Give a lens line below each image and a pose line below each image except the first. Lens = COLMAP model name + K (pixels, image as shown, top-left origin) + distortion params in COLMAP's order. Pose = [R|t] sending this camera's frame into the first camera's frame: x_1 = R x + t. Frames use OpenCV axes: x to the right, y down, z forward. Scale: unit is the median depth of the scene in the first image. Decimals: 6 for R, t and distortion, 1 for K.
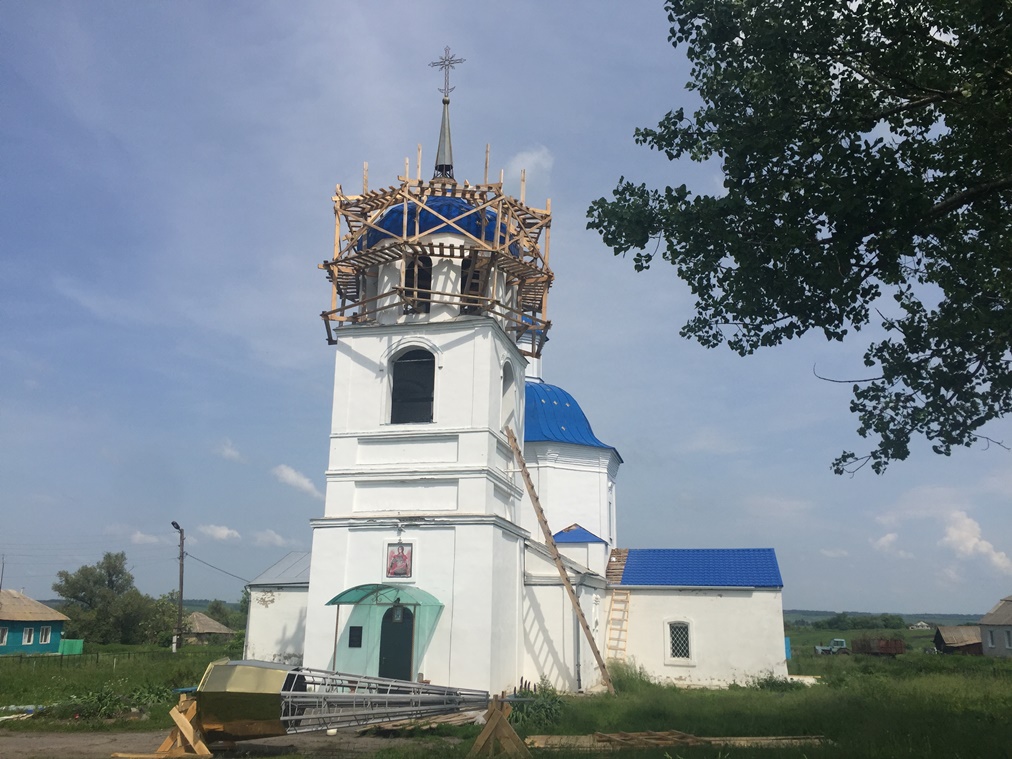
lens RADIAL K [[856.8, 0, 506.0], [0, 856.8, 379.5], [0, 0, 1]] dist [0.097849, -0.138235]
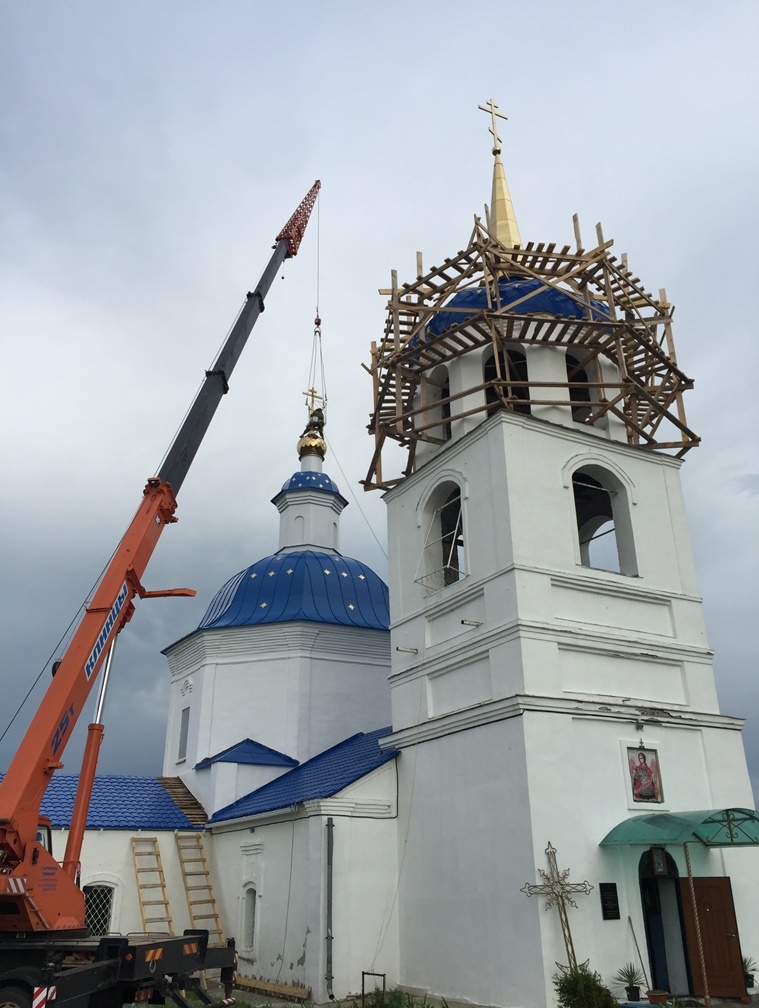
lens RADIAL K [[853.4, 0, 379.5], [0, 853.4, 504.0], [0, 0, 1]] dist [0.097849, -0.138235]
pose [[0.756973, 0.240867, 0.607433, -0.701661], [-0.154909, 0.969233, -0.191287, 0.164625], [-0.634819, 0.050702, 0.770995, 0.603206]]
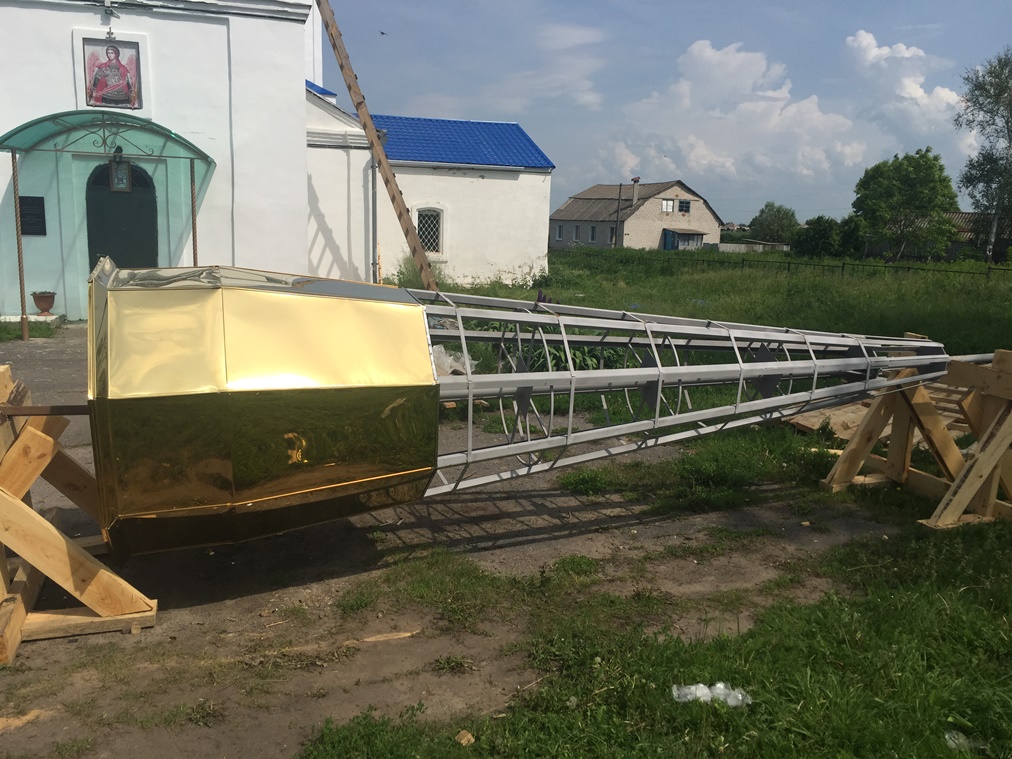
lens RADIAL K [[856.8, 0, 506.0], [0, 856.8, 379.5], [0, 0, 1]] dist [0.097849, -0.138235]
pose [[0.859645, -0.080155, 0.504564, -0.194616], [-0.151286, 0.903382, 0.401264, 0.127514], [-0.487978, -0.421278, 0.764462, 0.401950]]
